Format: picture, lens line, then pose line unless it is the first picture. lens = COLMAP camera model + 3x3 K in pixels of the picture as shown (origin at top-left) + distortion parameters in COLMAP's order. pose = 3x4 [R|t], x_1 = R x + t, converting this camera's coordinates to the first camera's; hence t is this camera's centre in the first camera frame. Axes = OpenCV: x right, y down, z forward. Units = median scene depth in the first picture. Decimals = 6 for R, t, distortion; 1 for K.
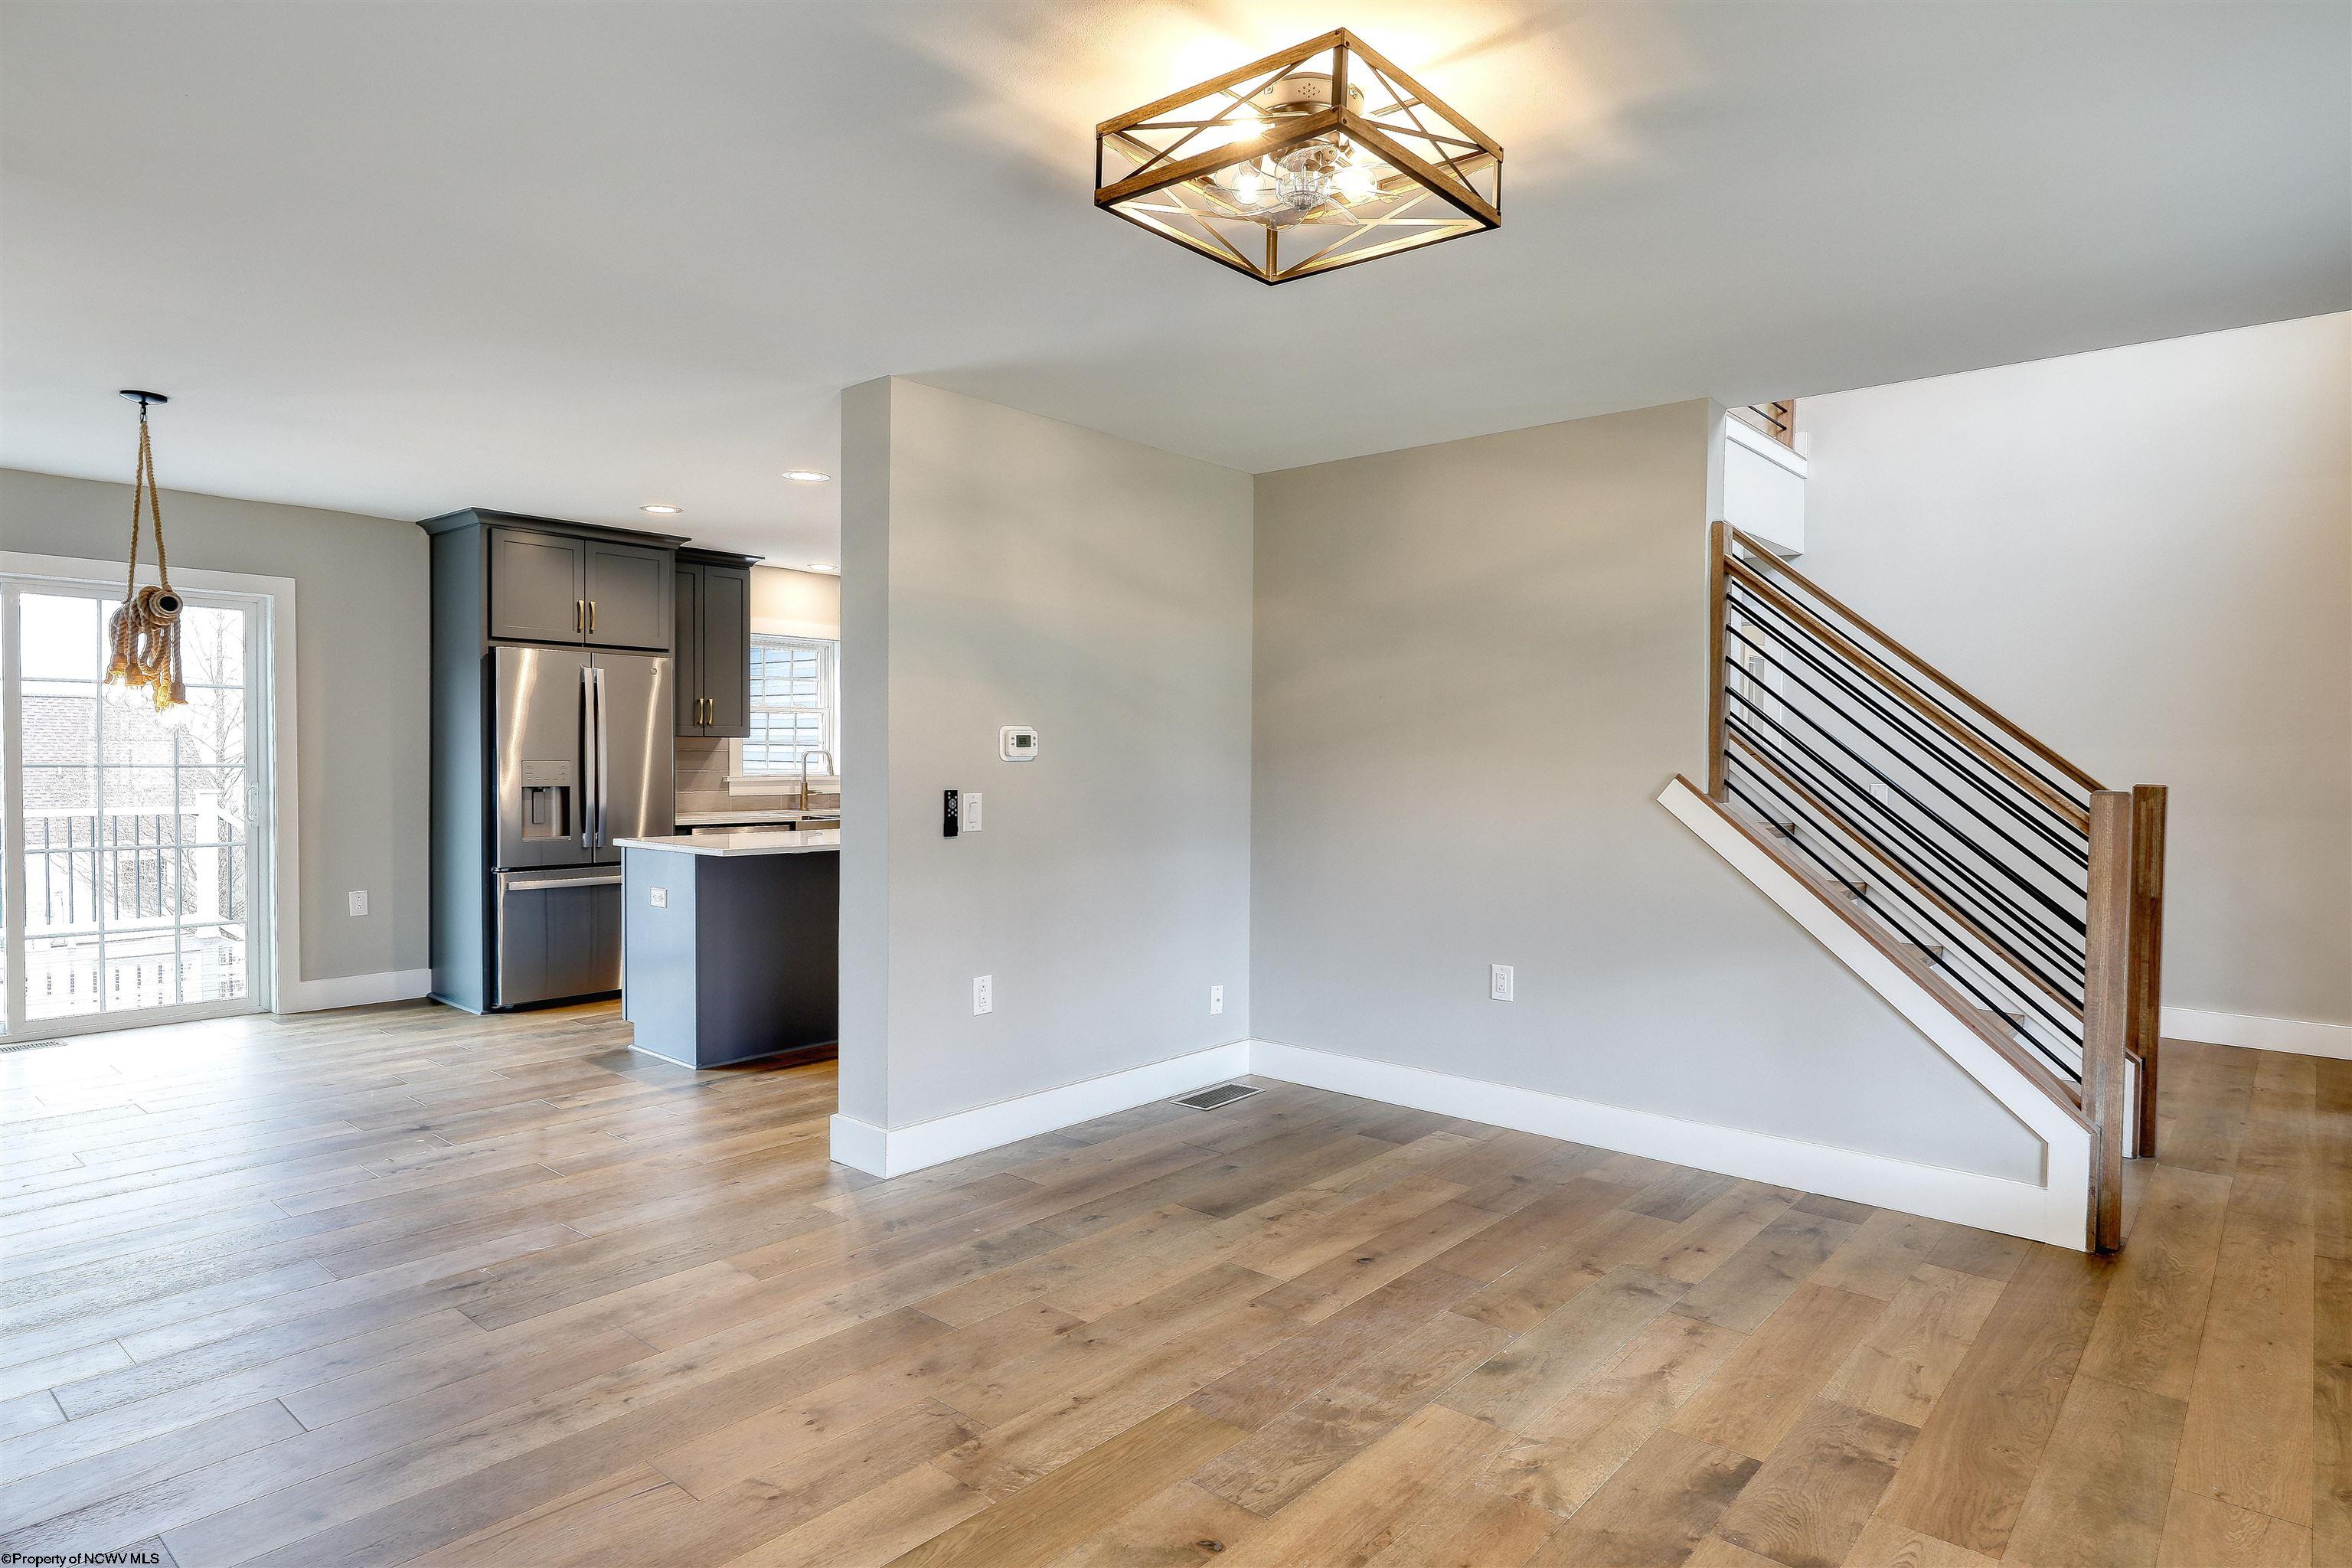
lens RADIAL K [[1311.8, 0, 1173.1], [0, 1311.8, 789.0], [0, 0, 1]] dist [0.006733, -0.002221]
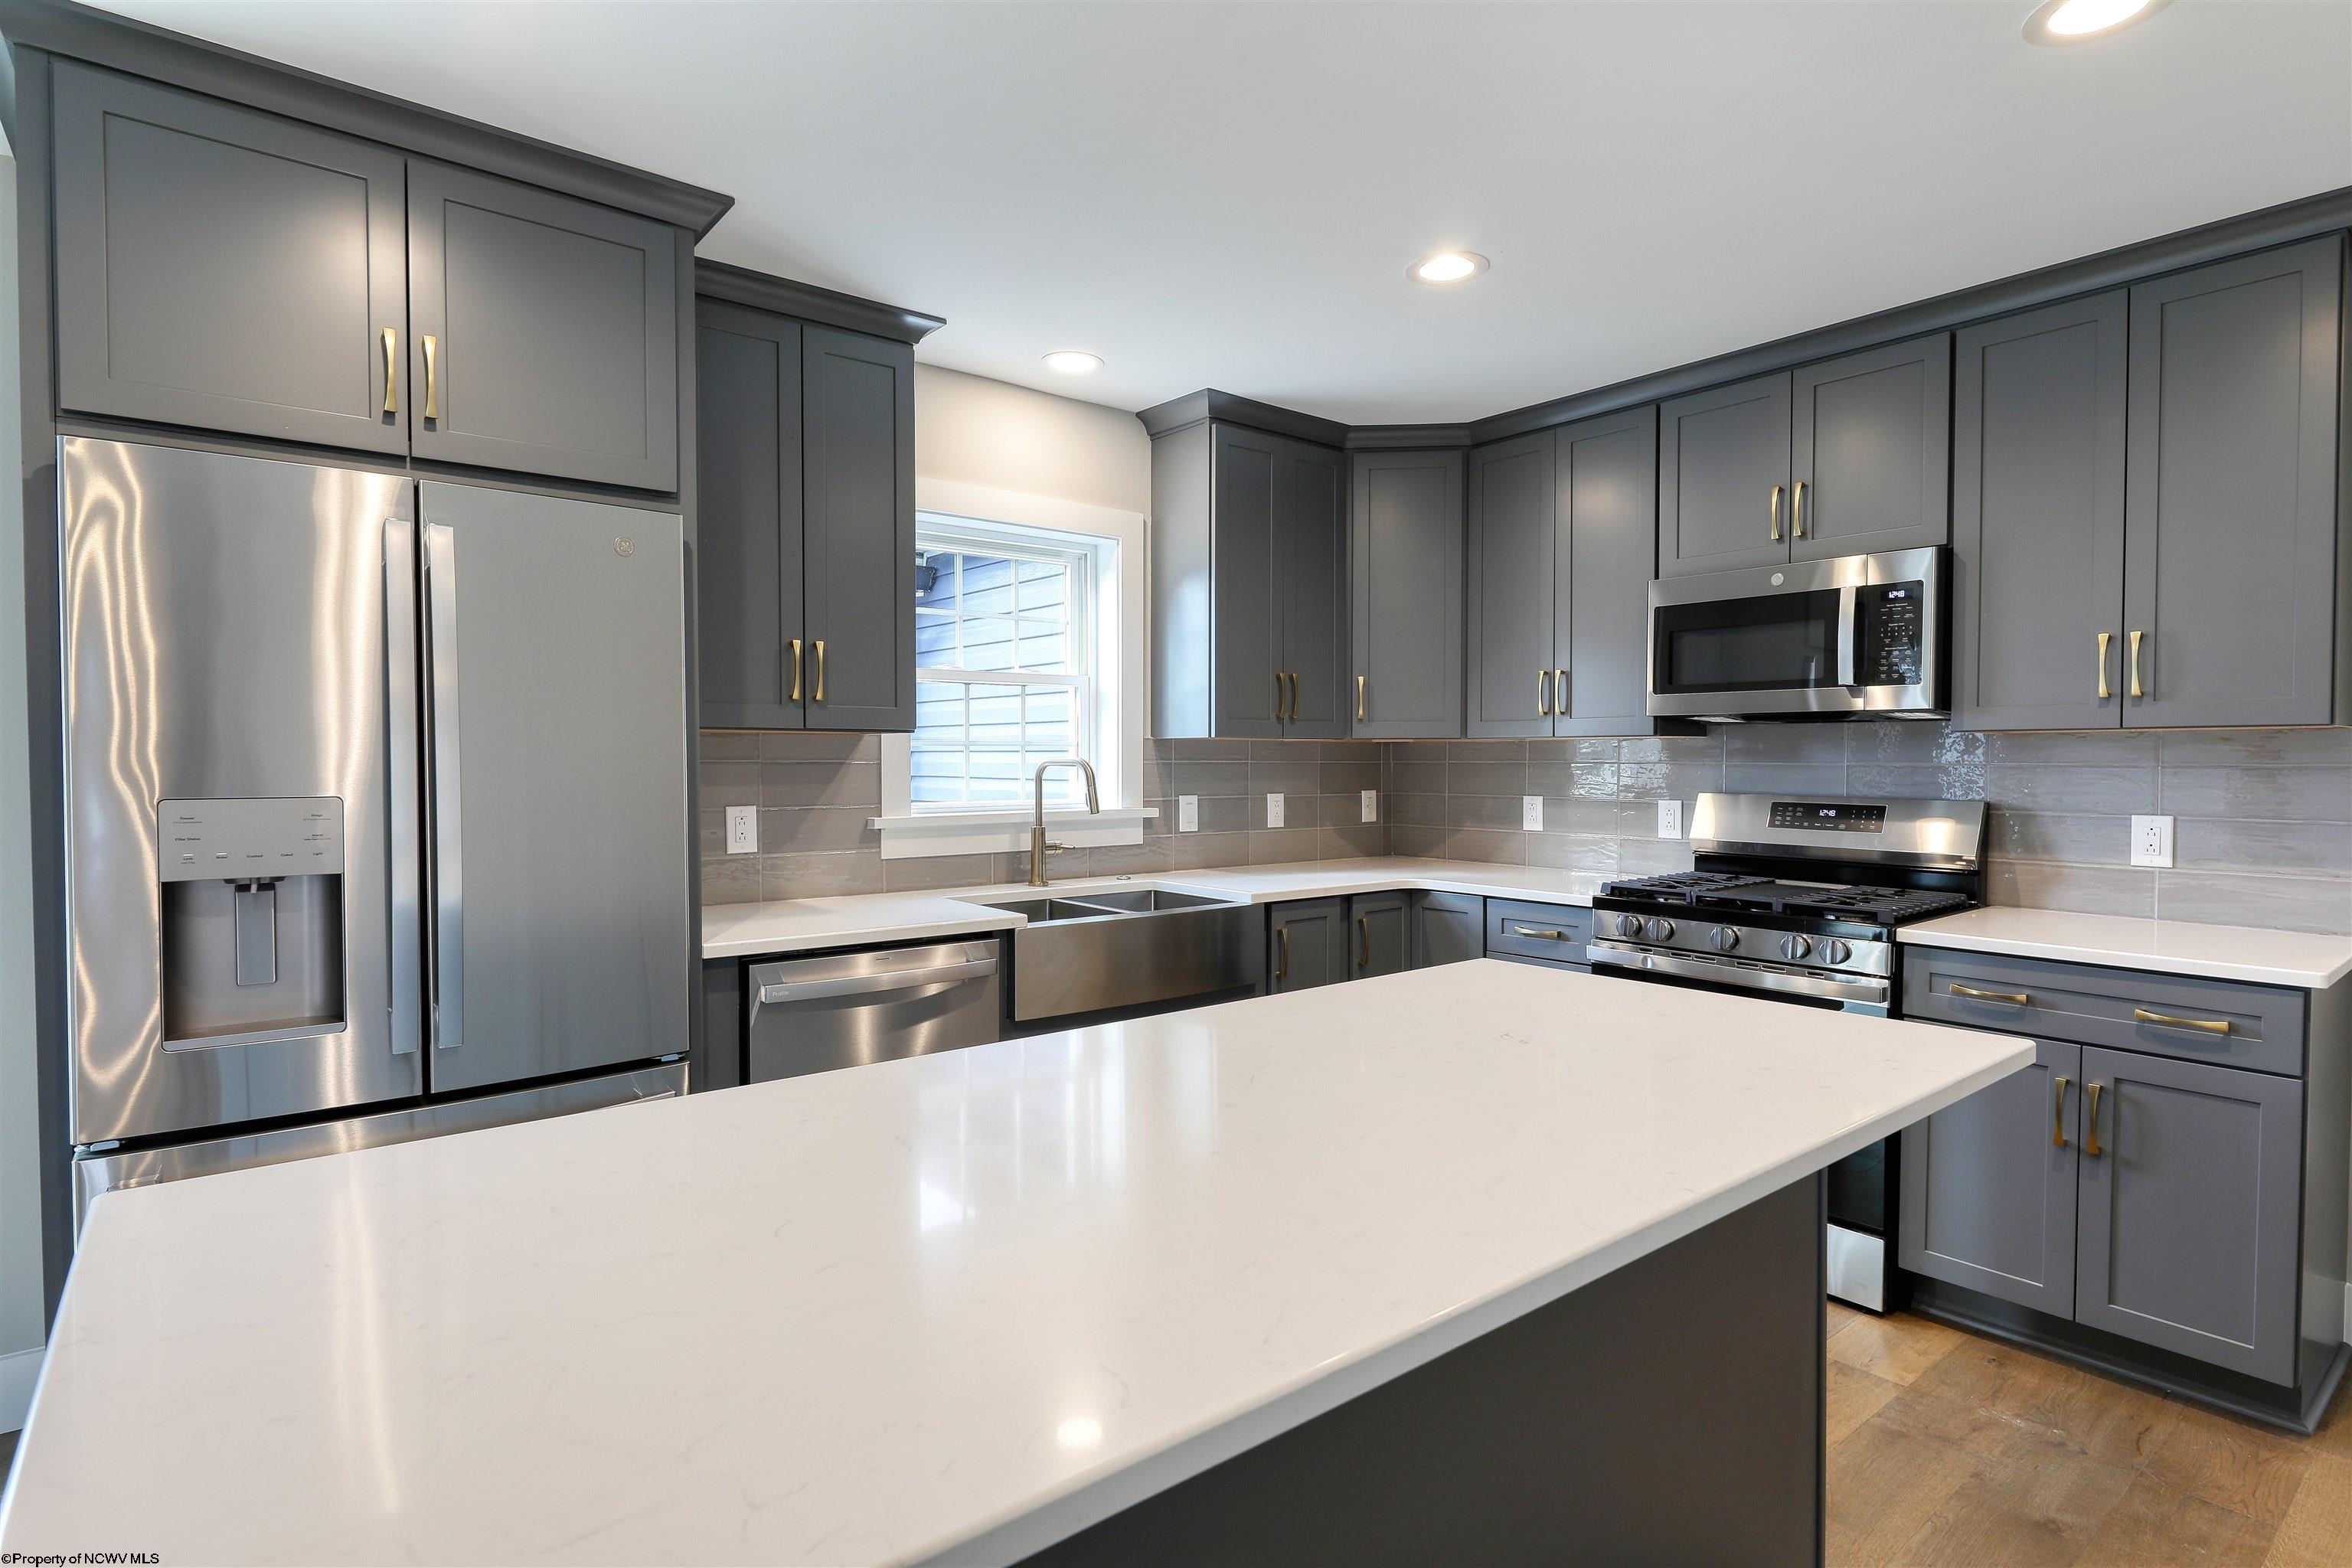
lens RADIAL K [[1185.1, 0, 1169.0], [0, 1185.1, 790.2], [0, 0, 1]] dist [0.002453, -0.000869]
pose [[0.983537, -0.004580, -0.180646, -0.193533], [0.003992, 0.999985, -0.003617, -0.020798], [0.180660, 0.002837, 0.983541, 0.724412]]
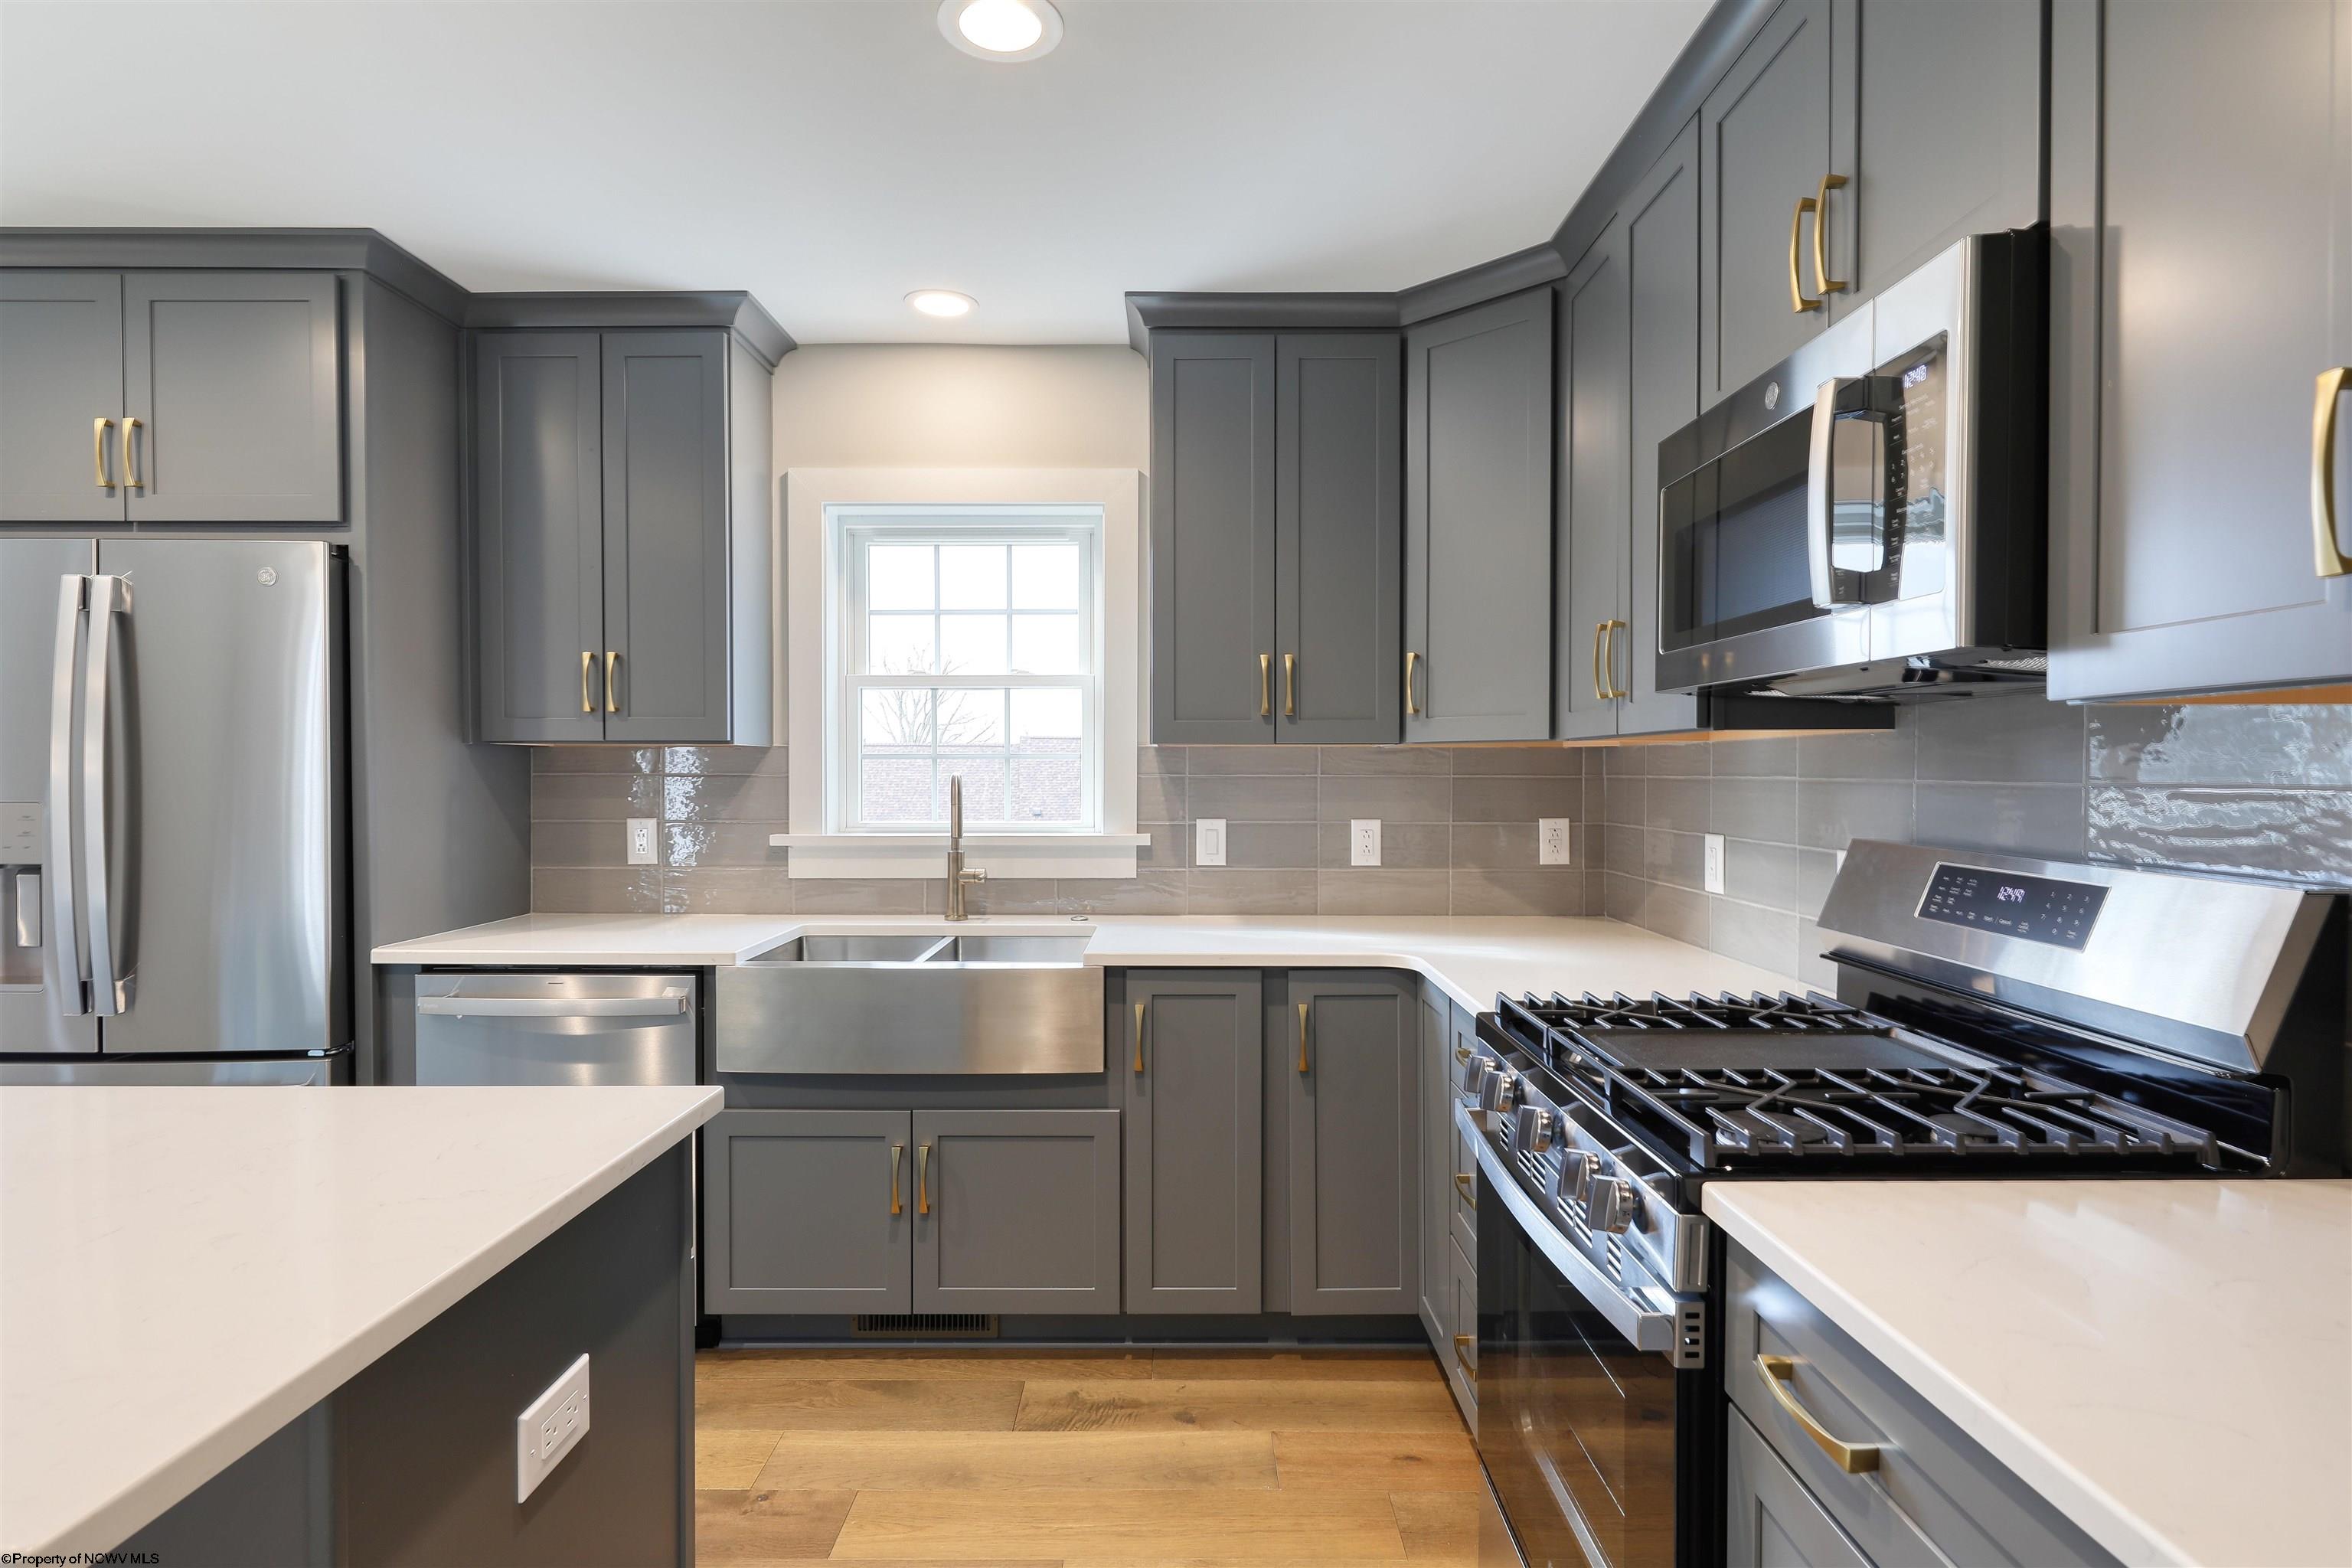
lens RADIAL K [[1197.2, 0, 1171.5], [0, 1197.2, 789.9], [0, 0, 1]] dist [0.003436, -0.002483]
pose [[0.652504, 0.002658, -0.757781, 0.058422], [-0.016473, 0.999807, -0.010677, -0.026683], [0.757607, 0.019450, 0.652422, 0.999966]]
